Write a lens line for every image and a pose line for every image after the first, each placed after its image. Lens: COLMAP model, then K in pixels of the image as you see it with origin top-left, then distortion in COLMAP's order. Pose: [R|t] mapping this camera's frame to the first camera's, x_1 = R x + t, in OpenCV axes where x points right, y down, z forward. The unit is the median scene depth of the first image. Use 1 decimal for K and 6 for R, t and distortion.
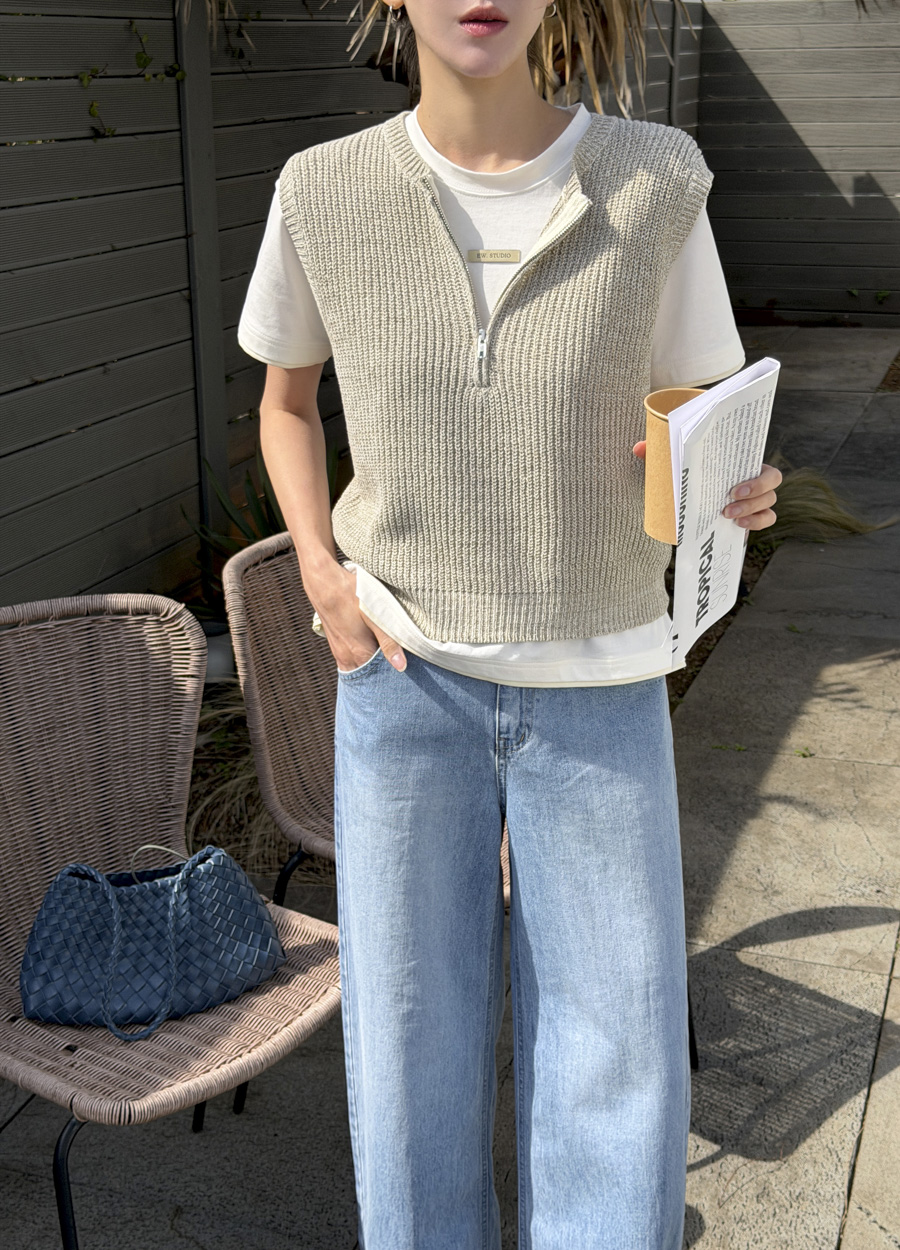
lens RADIAL K [[1795.8, 0, 503.8], [0, 1795.8, 563.6], [0, 0, 1]] dist [0.139205, 0.006660]
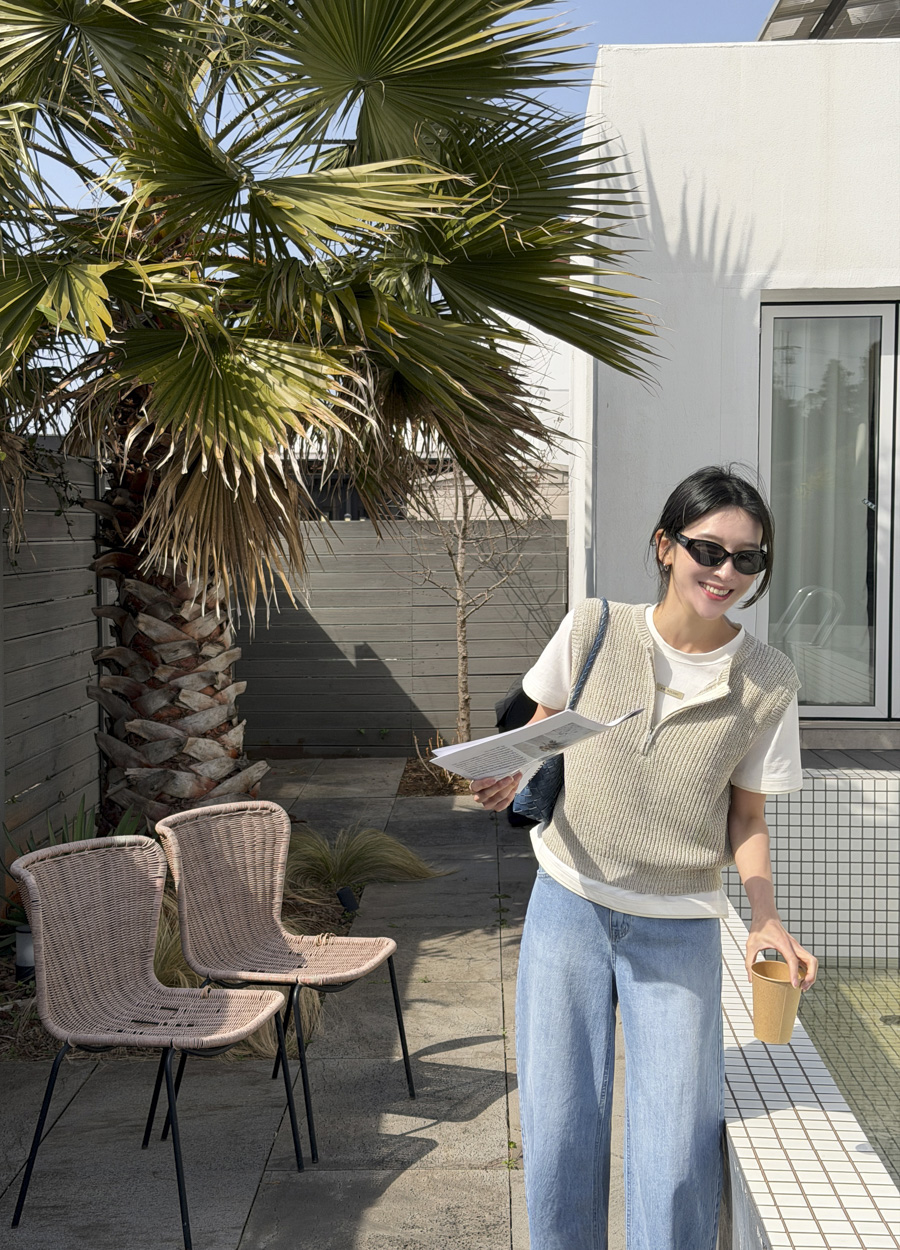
lens RADIAL K [[1754.9, 0, 450.0], [0, 1754.9, 625.0], [0, 0, 1]] dist [0.203874, -0.464492]
pose [[0.960097, -0.012725, 0.279379, -0.224057], [0.076939, 0.972436, -0.220112, 0.133879], [-0.268877, 0.232824, 0.934611, -0.499650]]
